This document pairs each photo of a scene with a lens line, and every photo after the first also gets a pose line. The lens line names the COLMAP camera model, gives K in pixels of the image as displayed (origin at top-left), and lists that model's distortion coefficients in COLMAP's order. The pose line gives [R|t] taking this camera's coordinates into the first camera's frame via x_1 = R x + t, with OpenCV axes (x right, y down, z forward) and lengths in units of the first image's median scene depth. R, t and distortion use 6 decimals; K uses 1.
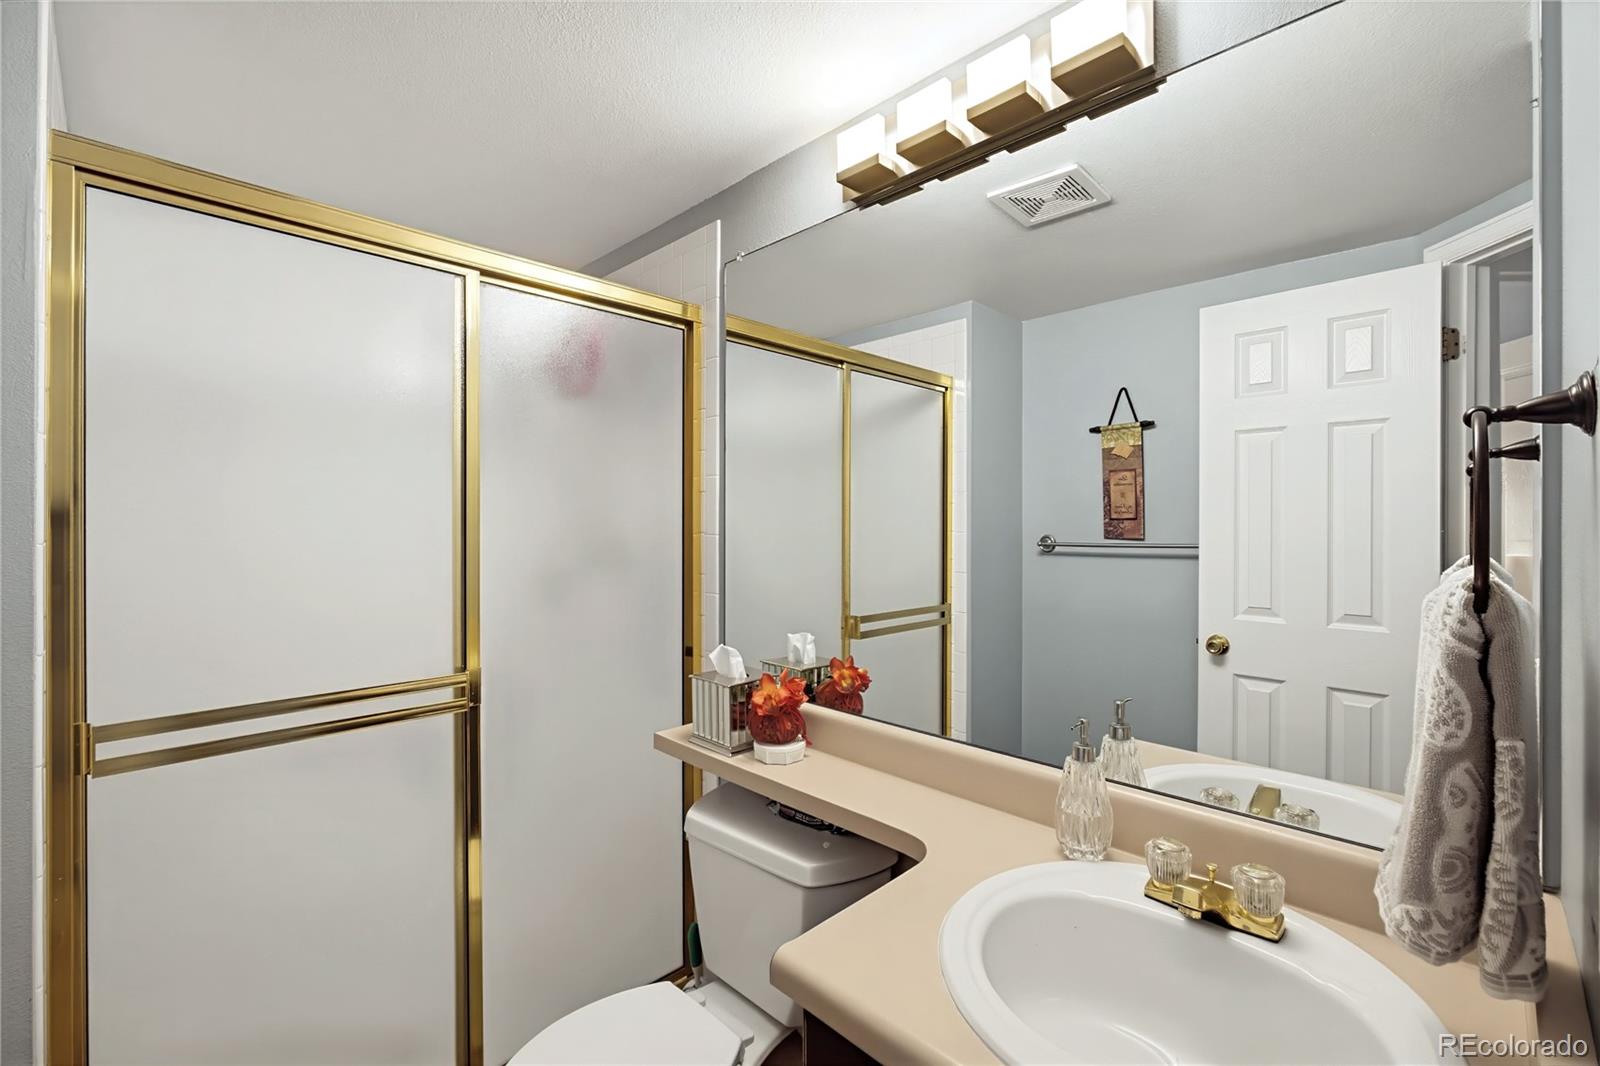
lens RADIAL K [[673.9, 0, 796.6], [0, 673.9, 527.8], [0, 0, 1]] dist [-0.010300, 0.000253]
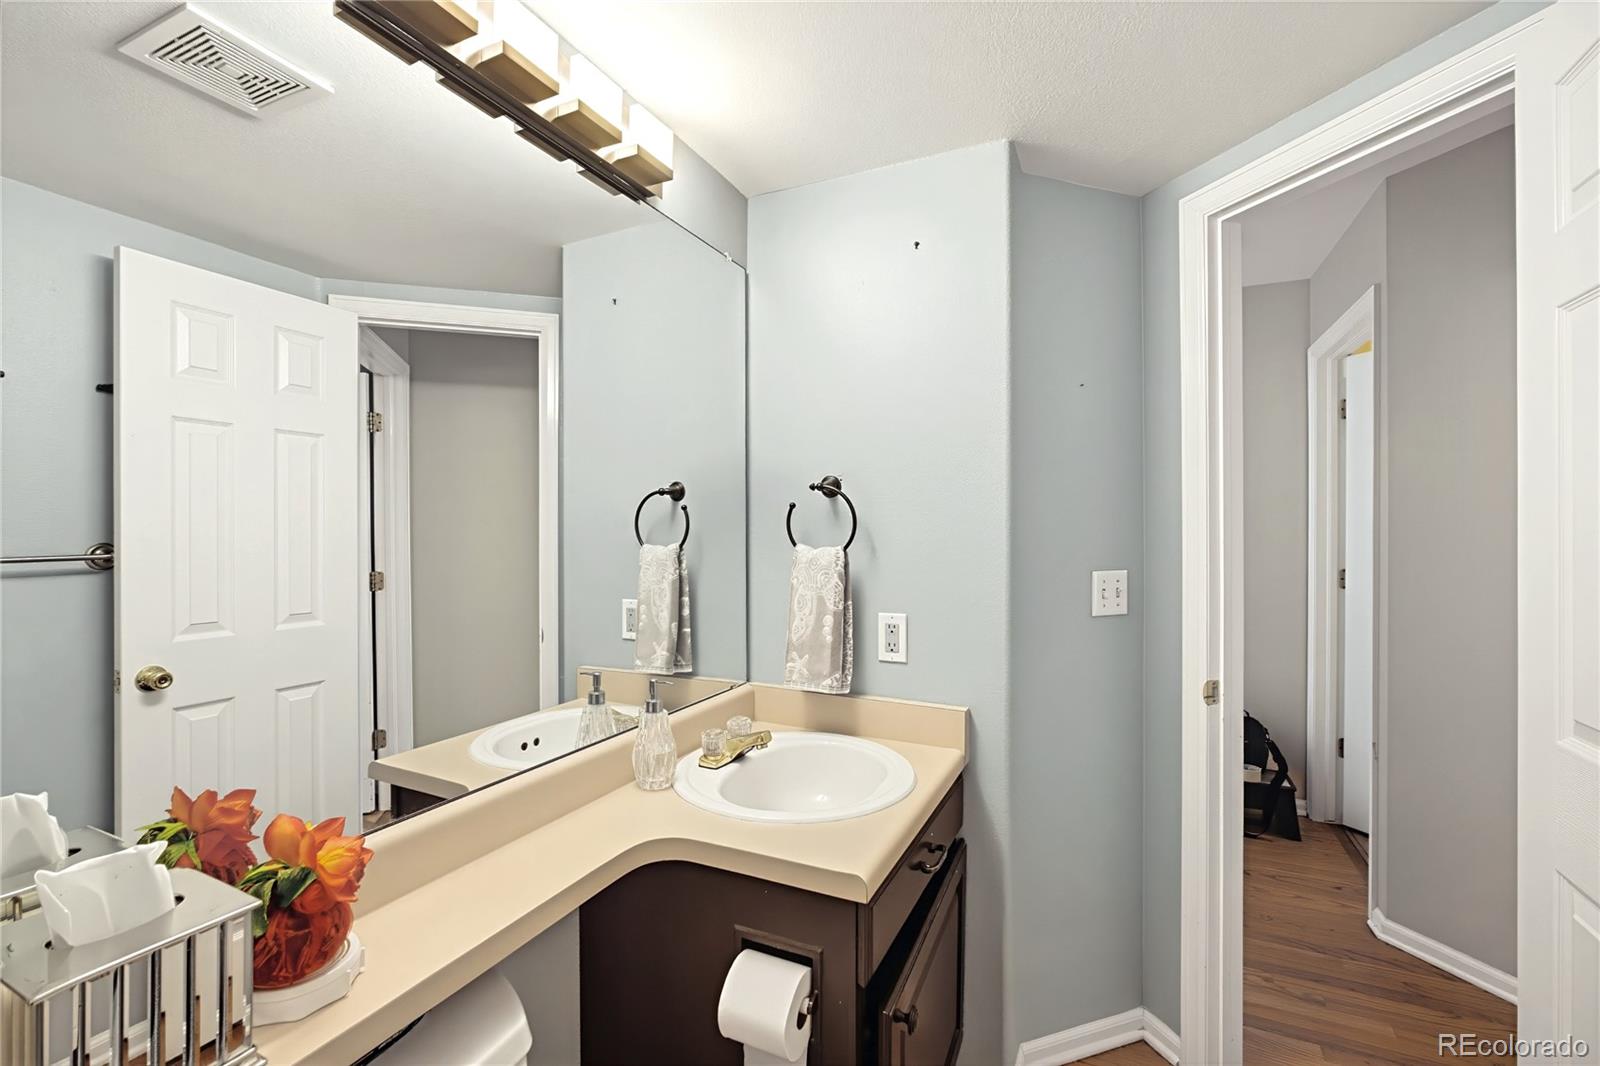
lens RADIAL K [[687.9, 0, 803.8], [0, 687.9, 523.4], [0, 0, 1]] dist [0.001624, 0.000422]
pose [[-0.355990, 0.011253, 0.934422, -0.547846], [0.007684, 0.999929, -0.009114, 0.002984], [-0.934458, 0.003935, -0.356051, 0.729113]]
